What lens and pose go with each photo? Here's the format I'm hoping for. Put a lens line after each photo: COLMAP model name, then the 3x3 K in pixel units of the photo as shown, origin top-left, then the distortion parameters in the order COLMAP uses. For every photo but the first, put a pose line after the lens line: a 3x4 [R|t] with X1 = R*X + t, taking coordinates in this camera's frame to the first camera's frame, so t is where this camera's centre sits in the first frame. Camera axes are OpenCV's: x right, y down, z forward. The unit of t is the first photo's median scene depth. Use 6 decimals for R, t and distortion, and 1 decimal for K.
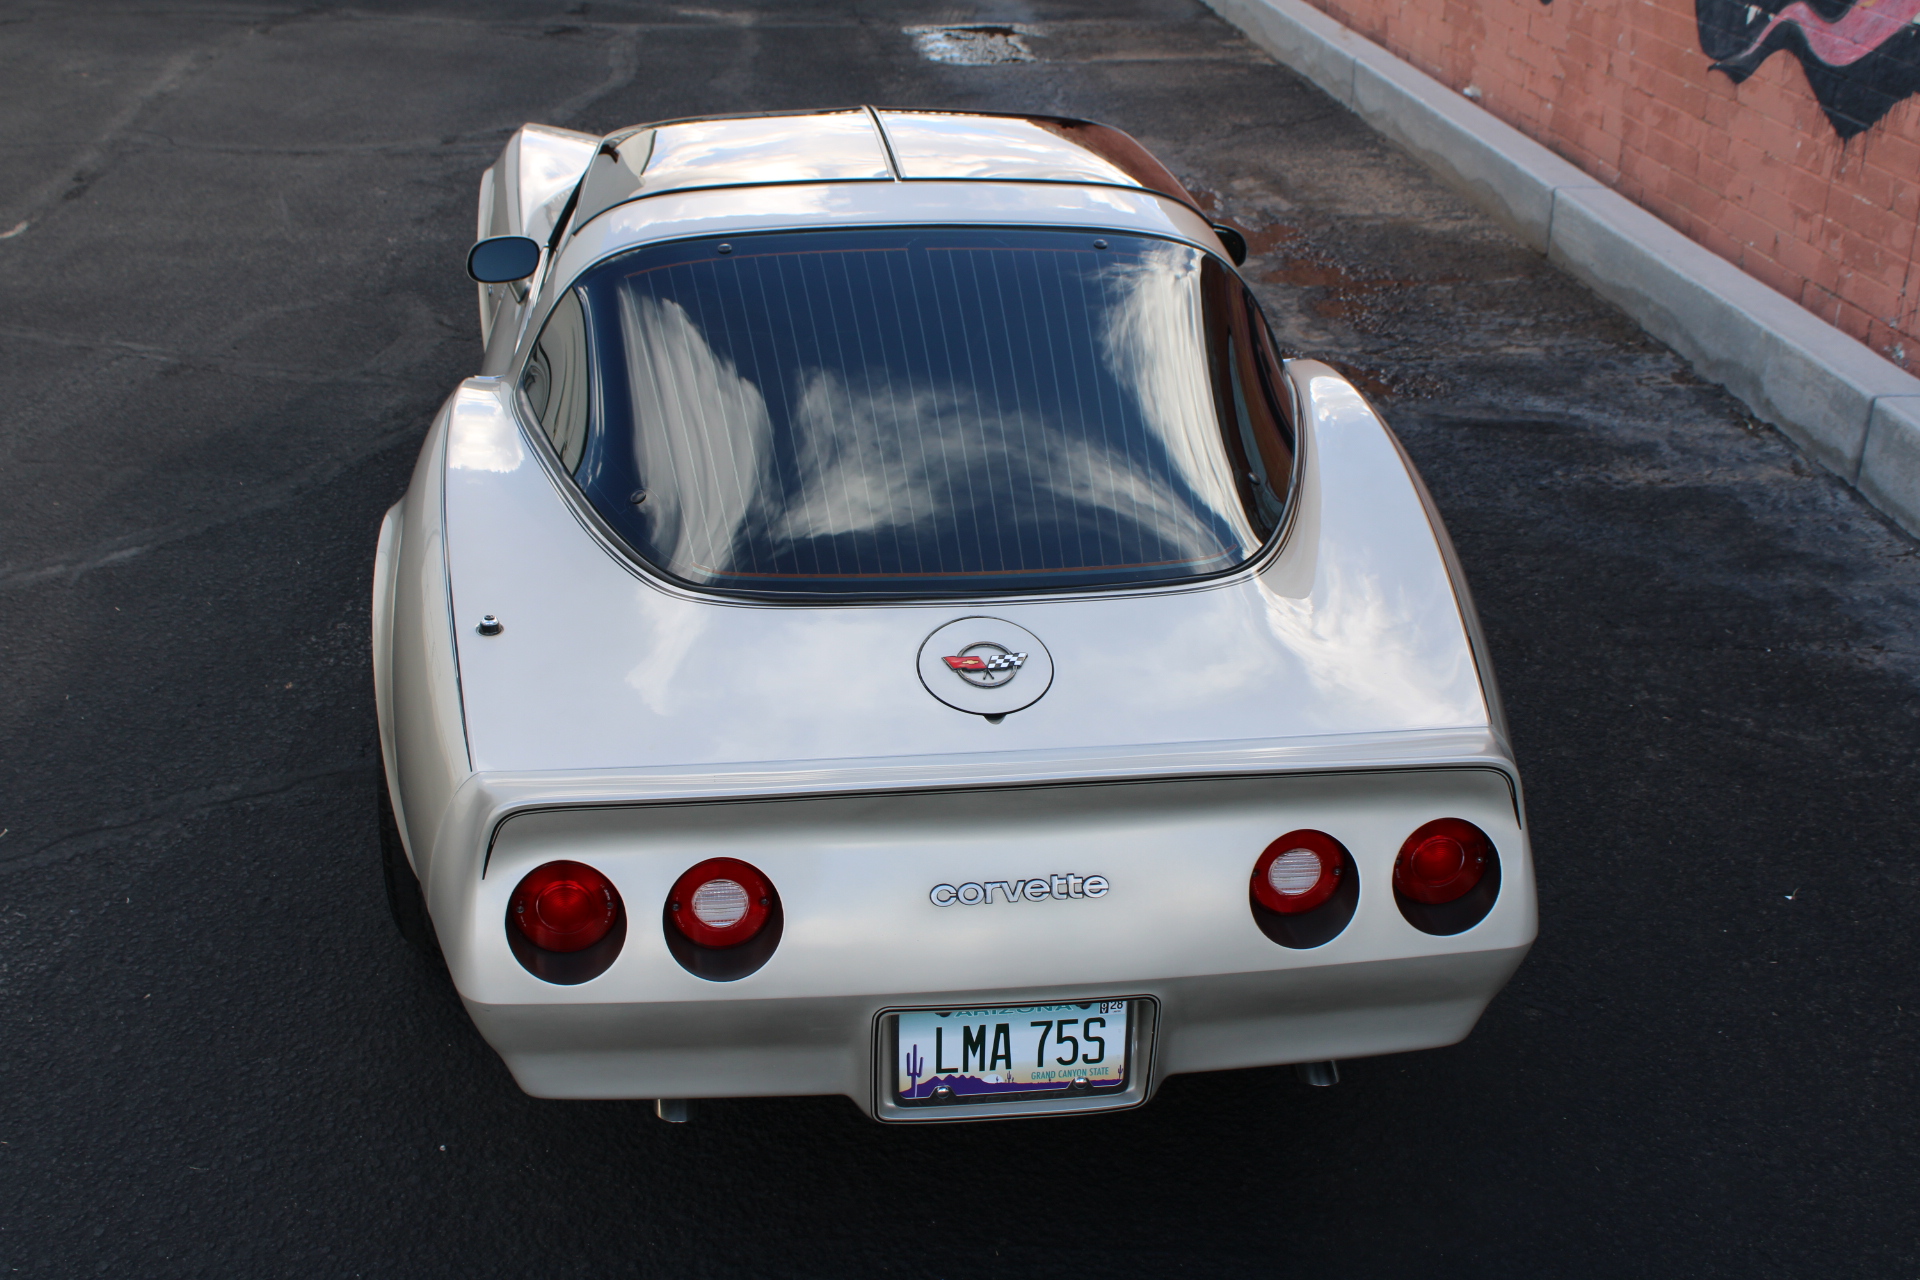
lens RADIAL K [[2160.6, 0, 948.6], [0, 2160.6, 647.1], [0, 0, 1]] dist [-0.080053, 0.088544]
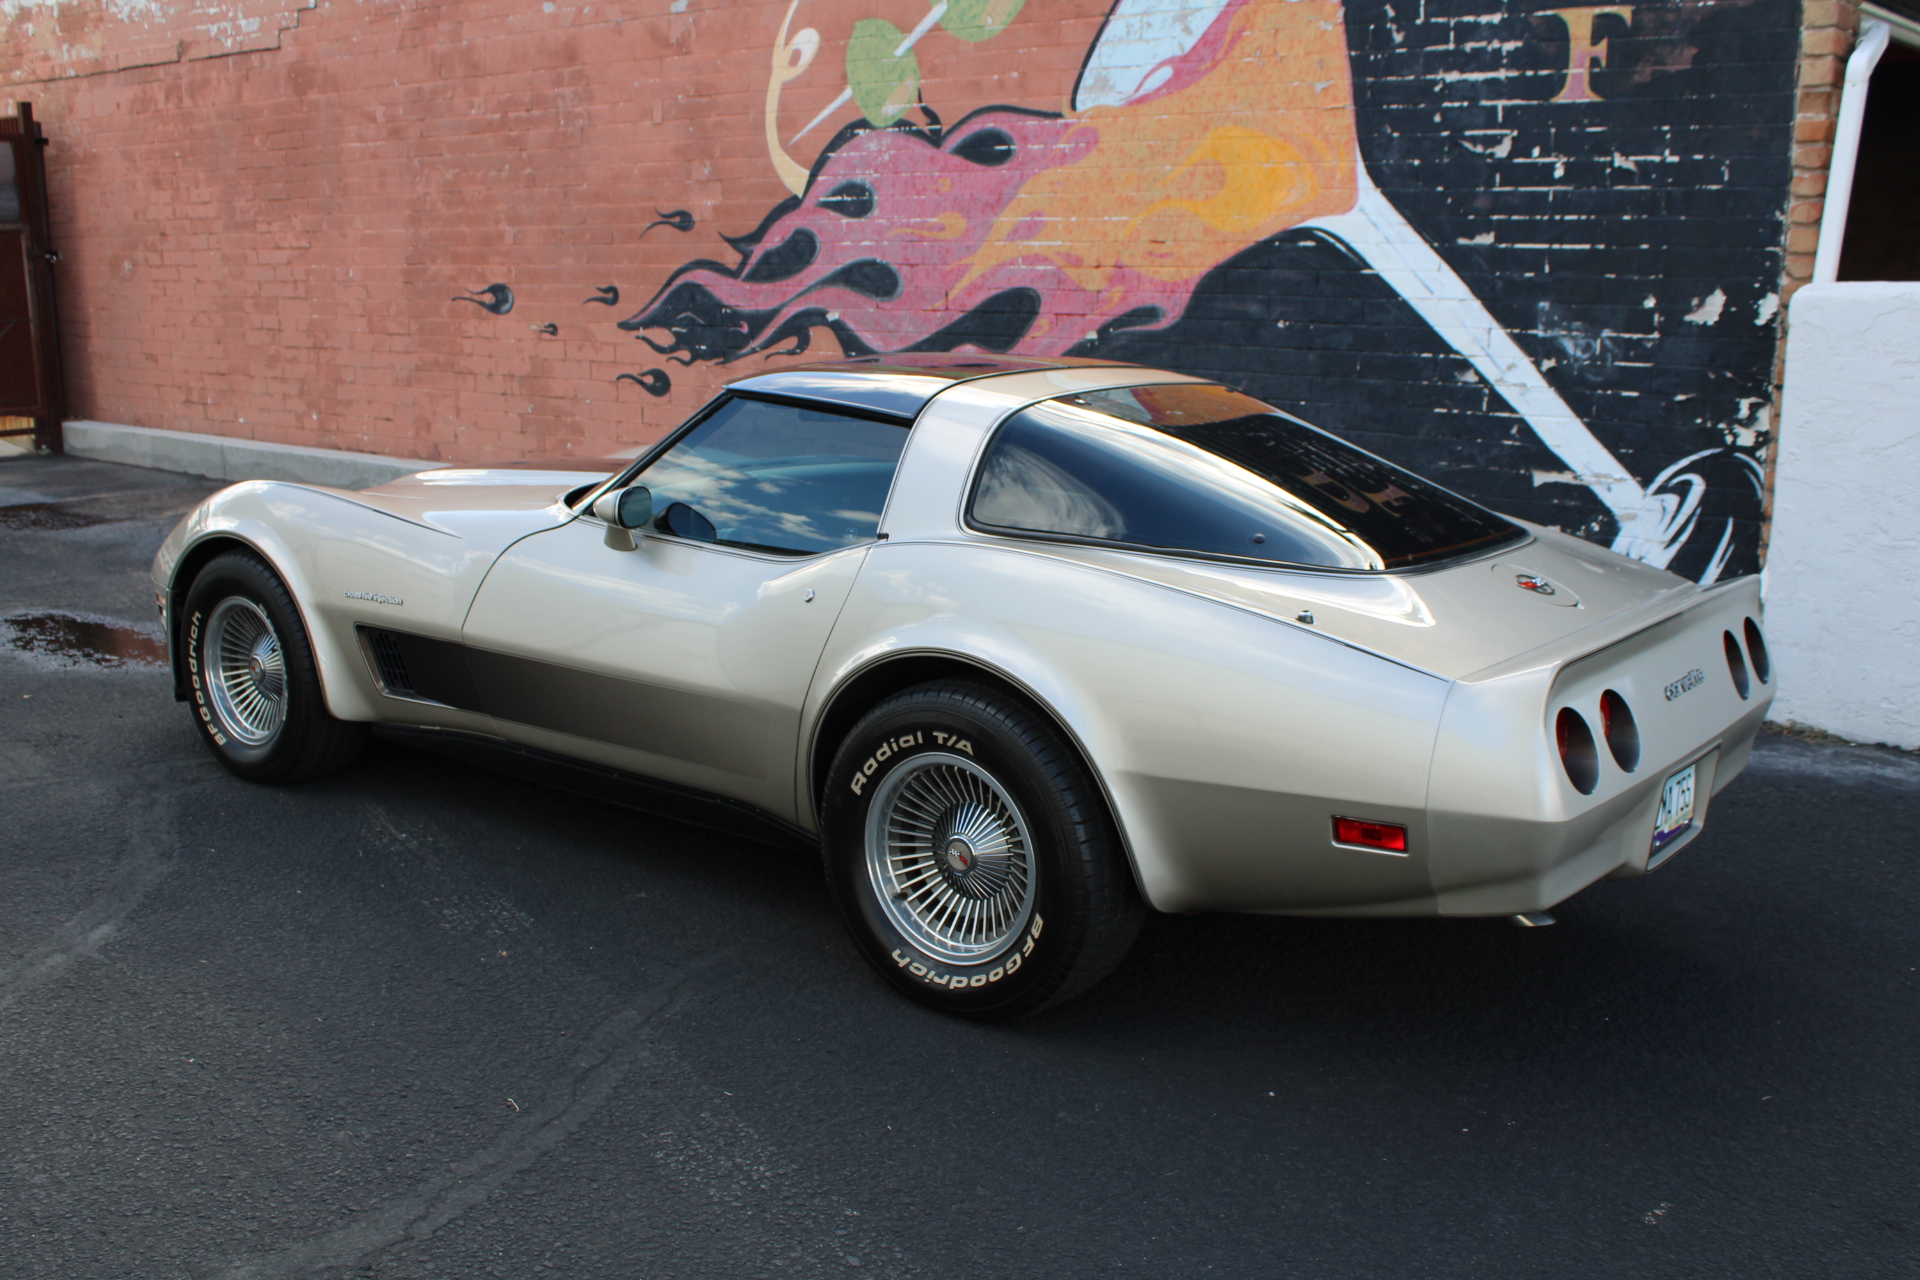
lens RADIAL K [[1856.6, 0, 964.0], [0, 1856.6, 649.2], [0, 0, 1]] dist [-0.142025, 0.155192]
pose [[0.708789, -0.151332, 0.688996, -0.549007], [0.305434, 0.946253, -0.106372, 0.030532], [-0.635867, 0.285839, 0.716916, 0.168079]]
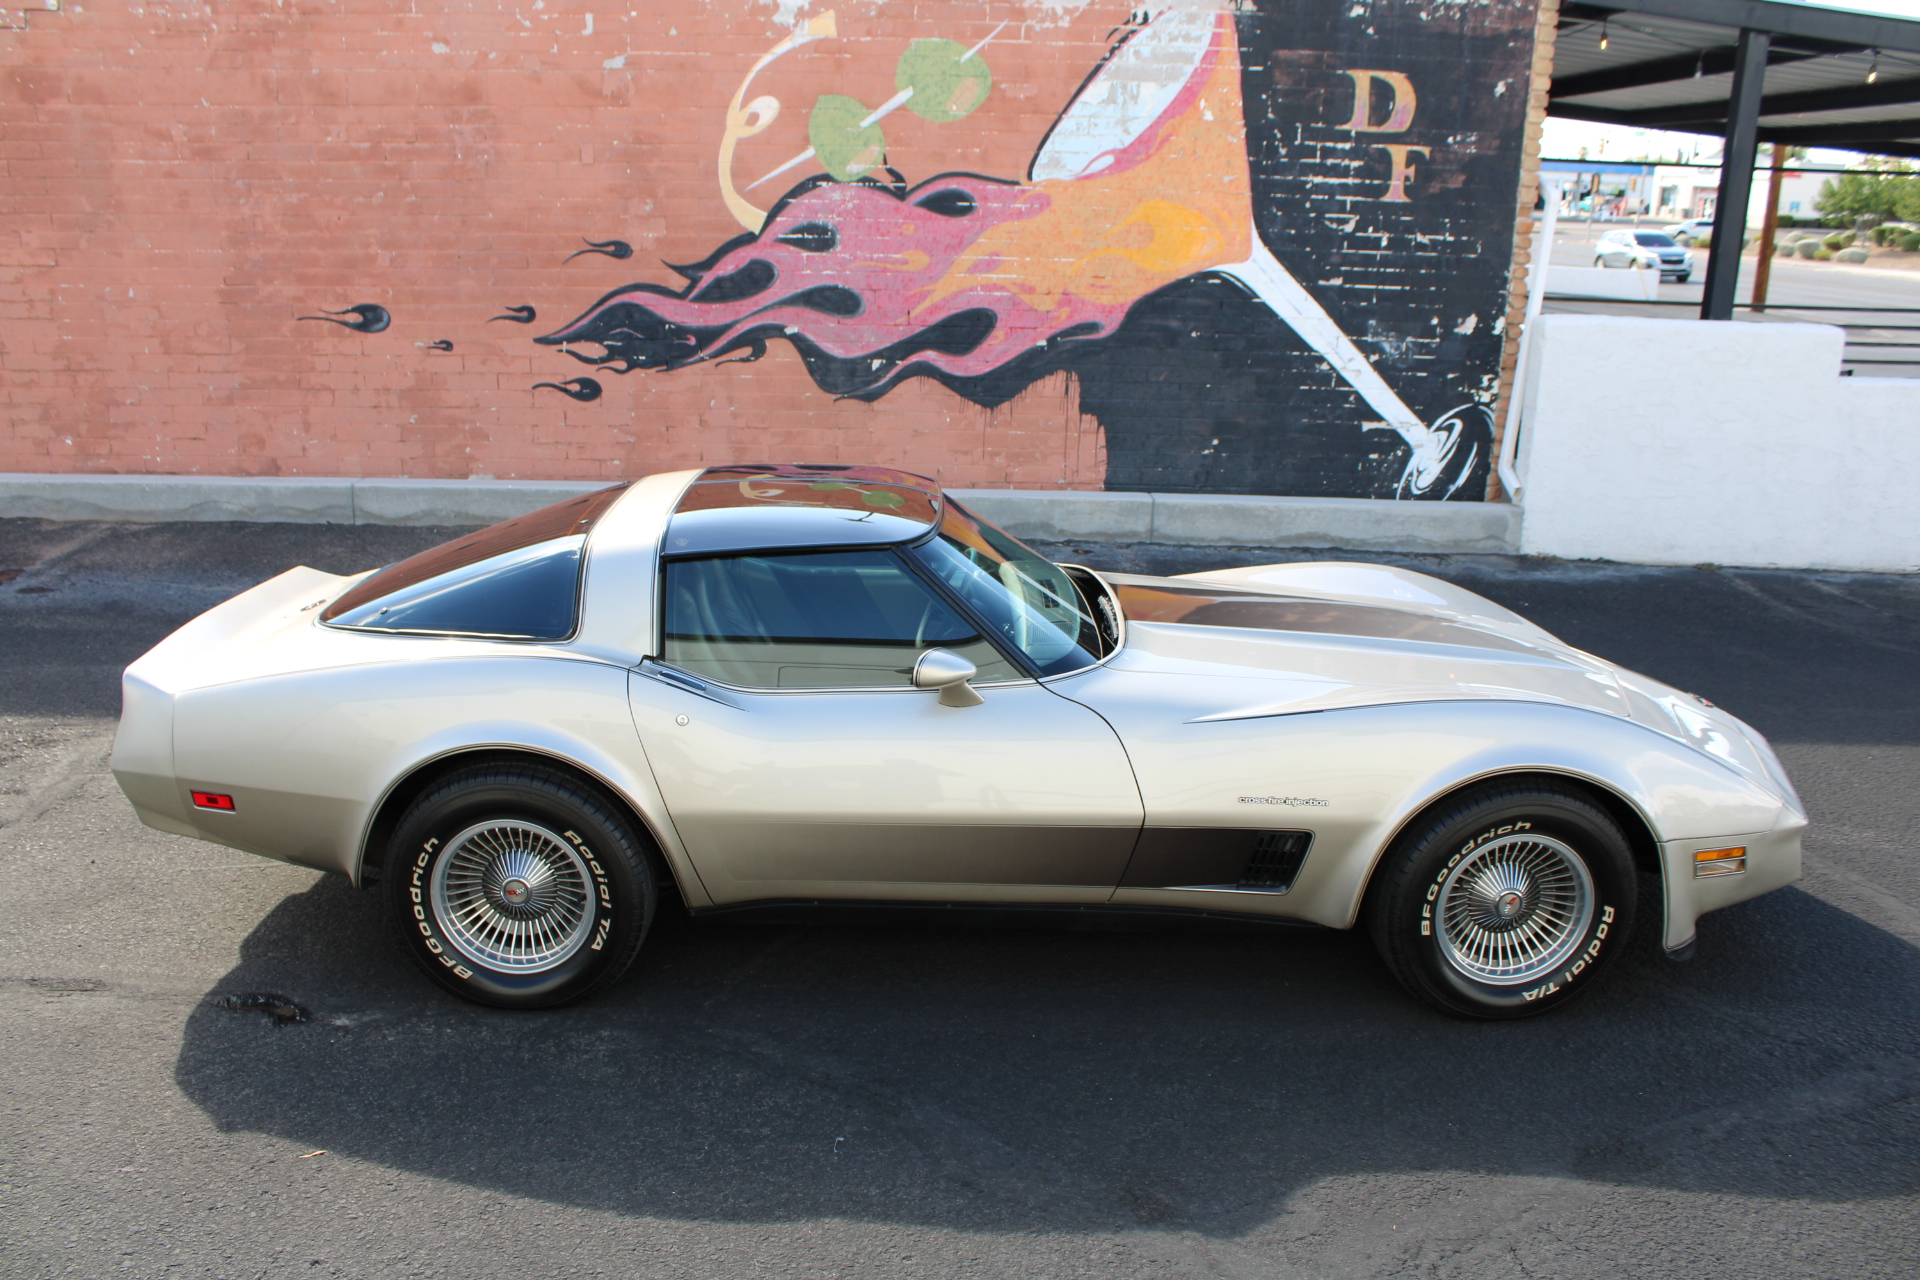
lens RADIAL K [[1641.5, 0, 950.0], [0, 1641.5, 636.2], [0, 0, 1]] dist [-0.180361, 0.183348]
pose [[0.092199, -0.301880, 0.948877, -1.167039], [0.408922, 0.880350, 0.240345, -0.459600], [-0.907900, 0.365857, 0.204613, 0.844147]]
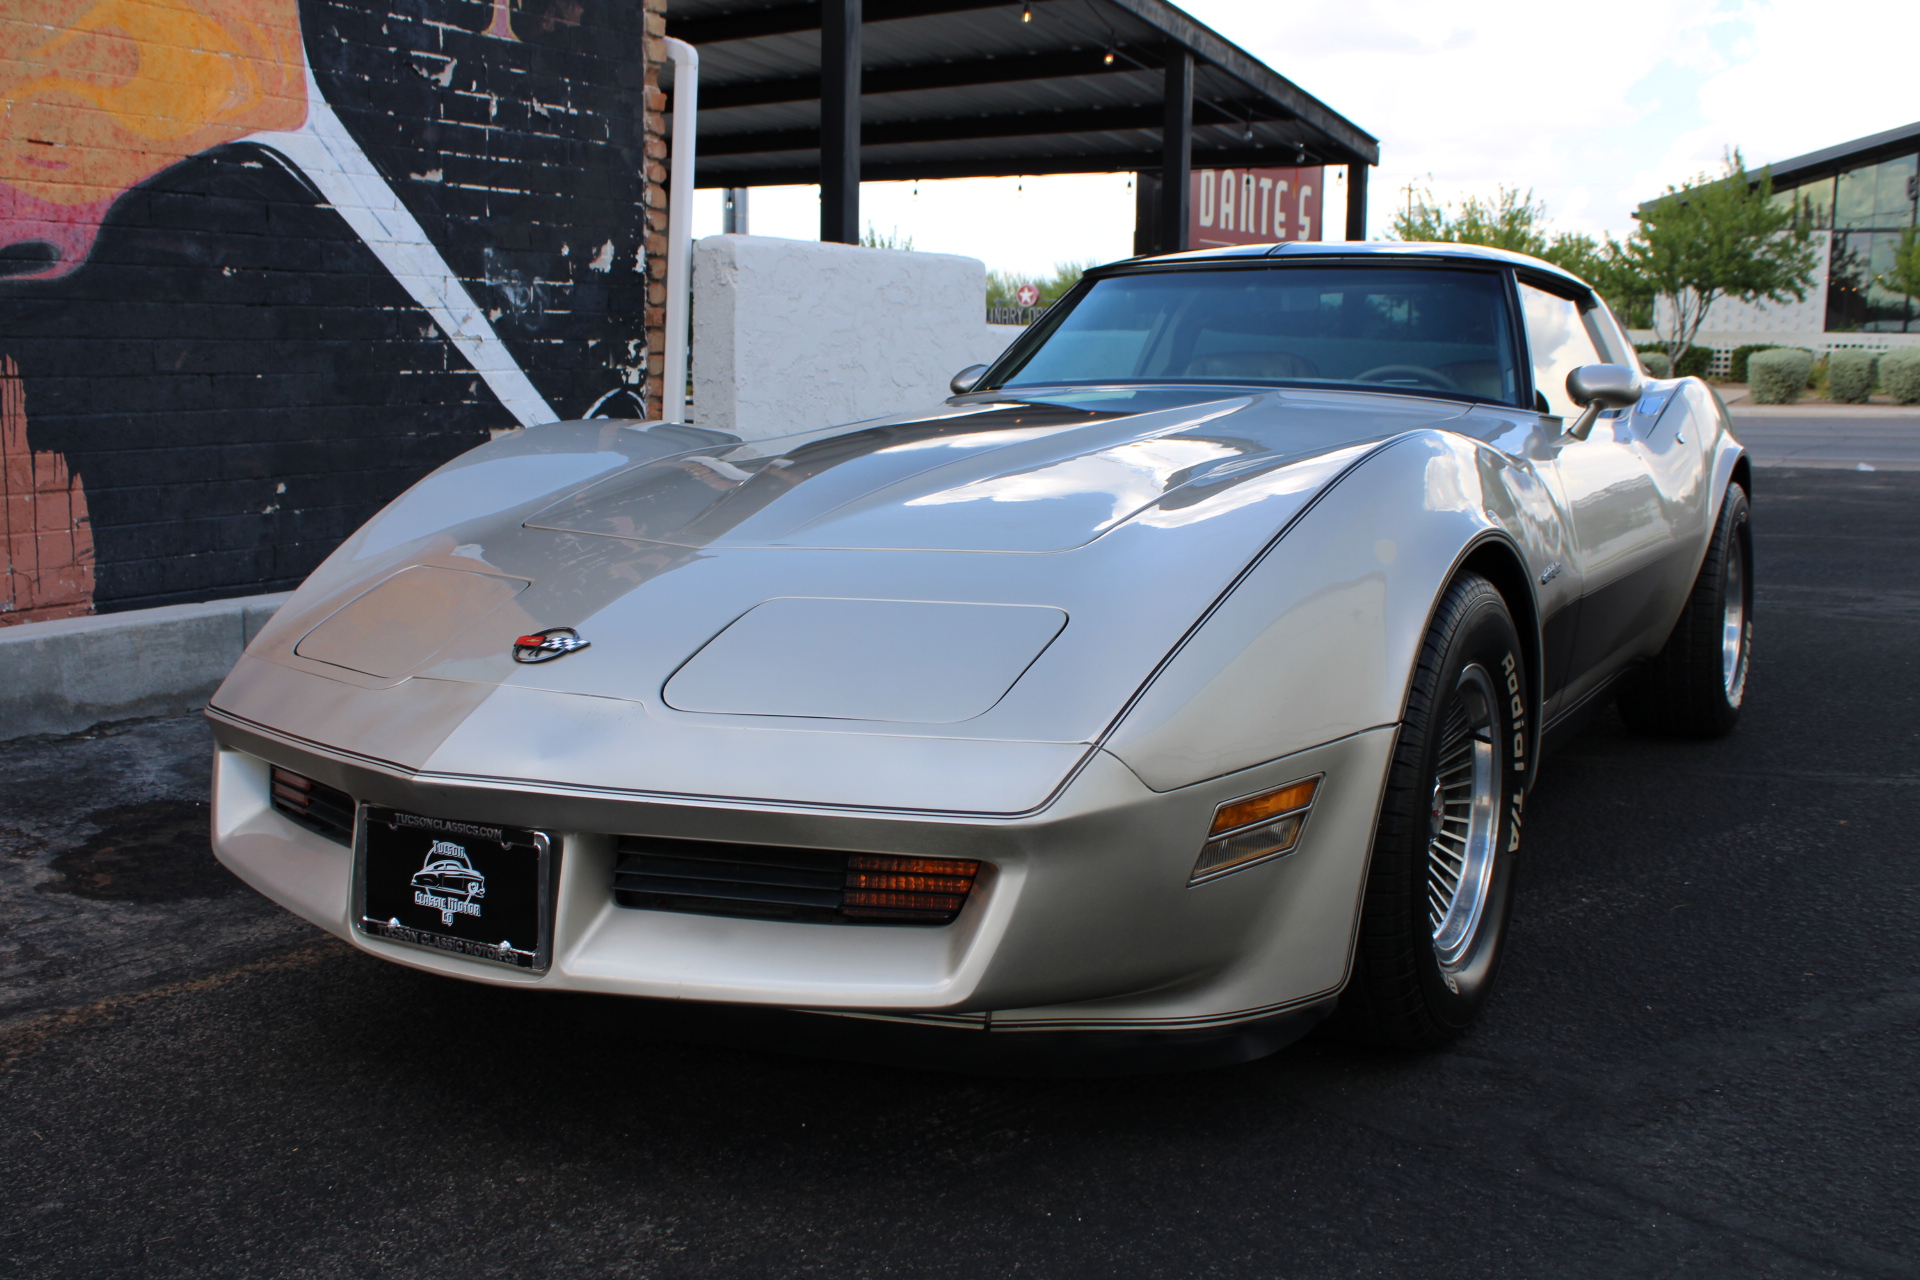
lens RADIAL K [[1850.6, 0, 926.1], [0, 1850.6, 646.7], [0, 0, 1]] dist [-0.137632, 0.144934]
pose [[-0.781379, -0.110109, 0.614266, -0.361813], [0.257406, 0.839811, 0.477974, -0.418941], [-0.568497, 0.531595, -0.627868, 1.303710]]
